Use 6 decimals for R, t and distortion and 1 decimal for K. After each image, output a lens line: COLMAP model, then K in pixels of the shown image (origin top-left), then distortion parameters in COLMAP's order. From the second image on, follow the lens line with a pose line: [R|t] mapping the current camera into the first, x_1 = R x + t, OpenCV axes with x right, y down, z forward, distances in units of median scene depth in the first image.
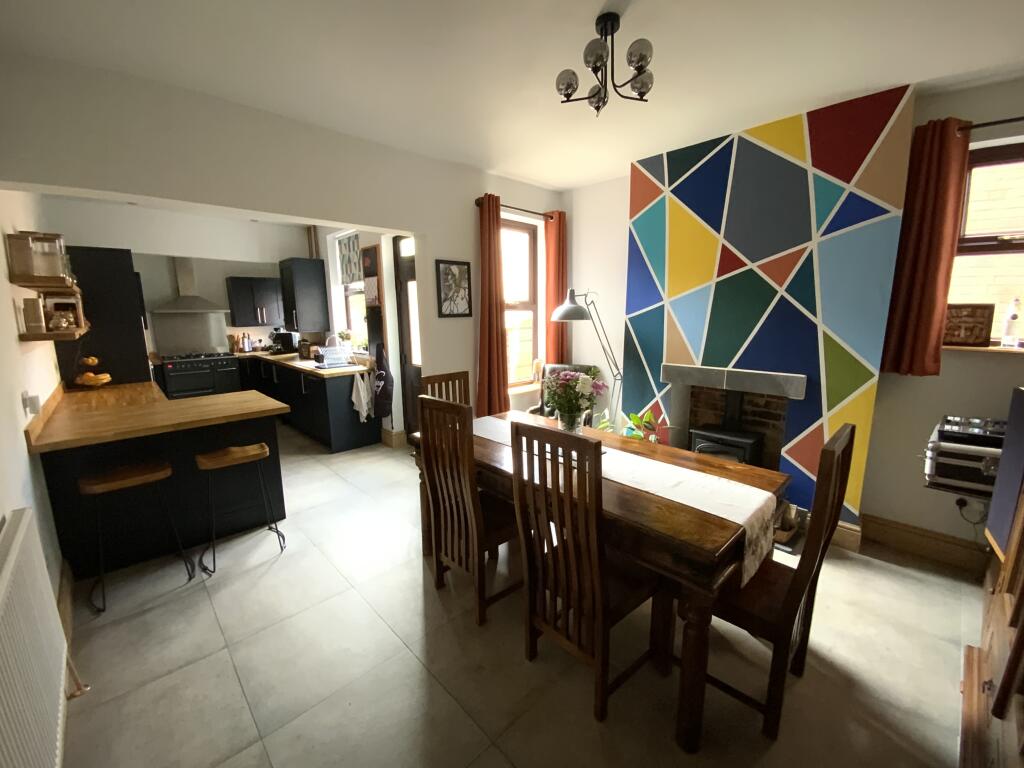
lens RADIAL K [[399.1, 0, 512.0], [0, 399.1, 384.0], [0, 0, 1]] dist [-0.000451, -0.000222]
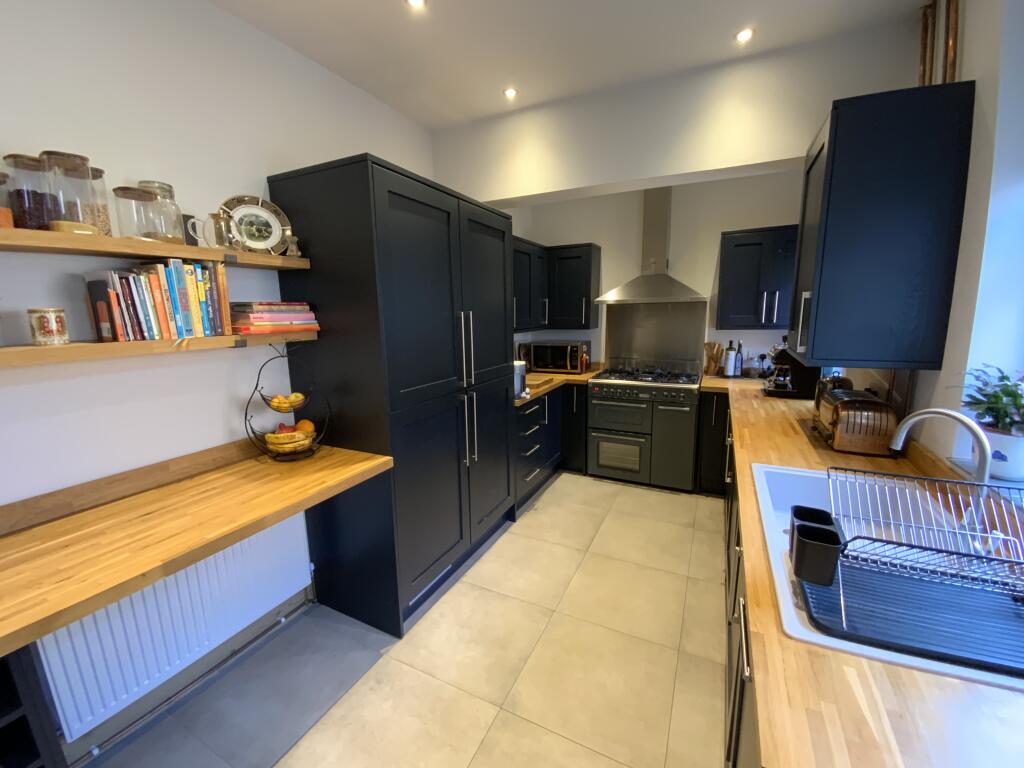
lens RADIAL K [[415.6, 0, 514.7], [0, 415.6, 382.0], [0, 0, 1]] dist [0.010101, -0.000542]
pose [[0.325755, 0.163102, -0.931280, -0.309549], [-0.155095, 0.980882, 0.117538, -0.117059], [0.932646, 0.106149, 0.344824, 0.686596]]
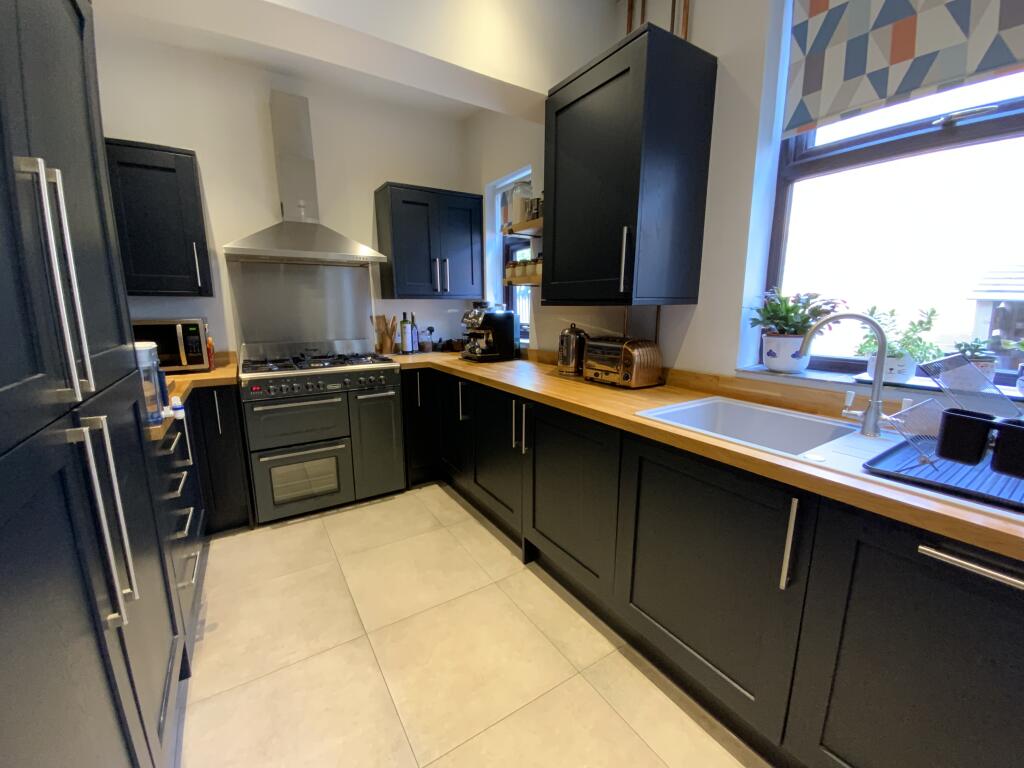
lens RADIAL K [[415.6, 0, 514.7], [0, 415.6, 382.0], [0, 0, 1]] dist [0.010101, -0.000542]
pose [[0.976710, 0.045902, -0.209598, -0.543692], [-0.044941, 0.998946, 0.009346, -0.069874], [0.209806, 0.000292, 0.977743, 0.679577]]
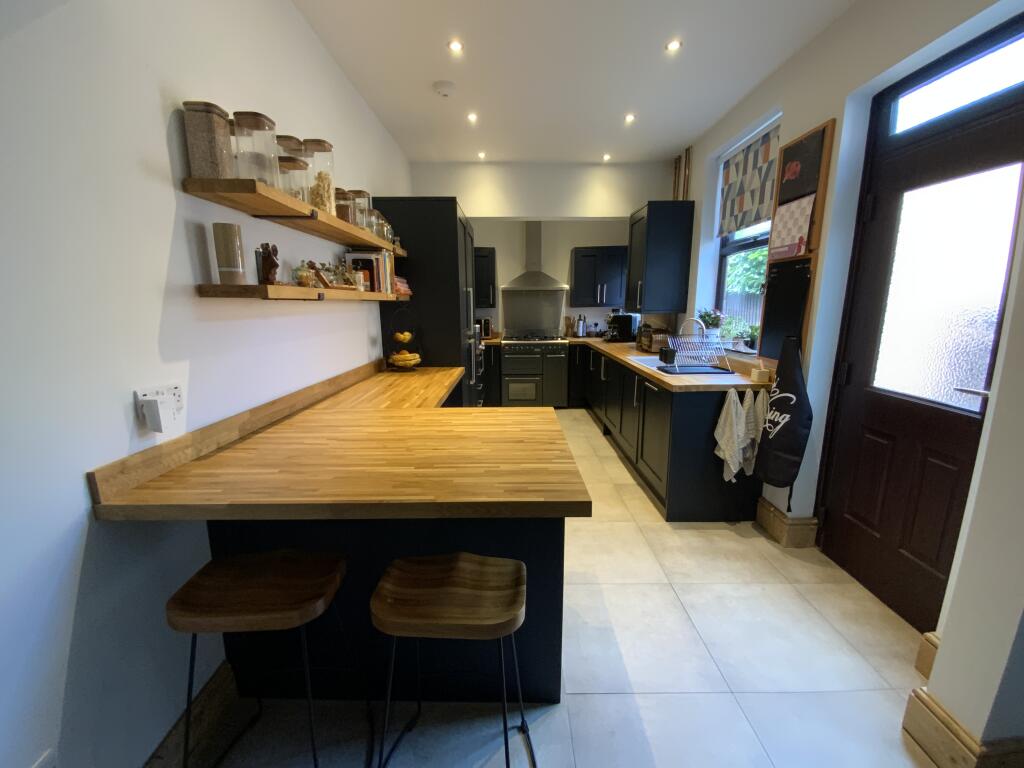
lens RADIAL K [[399.1, 0, 512.0], [0, 399.1, 384.0], [0, 0, 1]] dist [-0.000451, -0.000222]
pose [[0.703224, 0.142531, -0.696535, -0.199858], [-0.126659, 0.989142, 0.074531, -0.032665], [0.699595, 0.035811, 0.713641, 0.367496]]
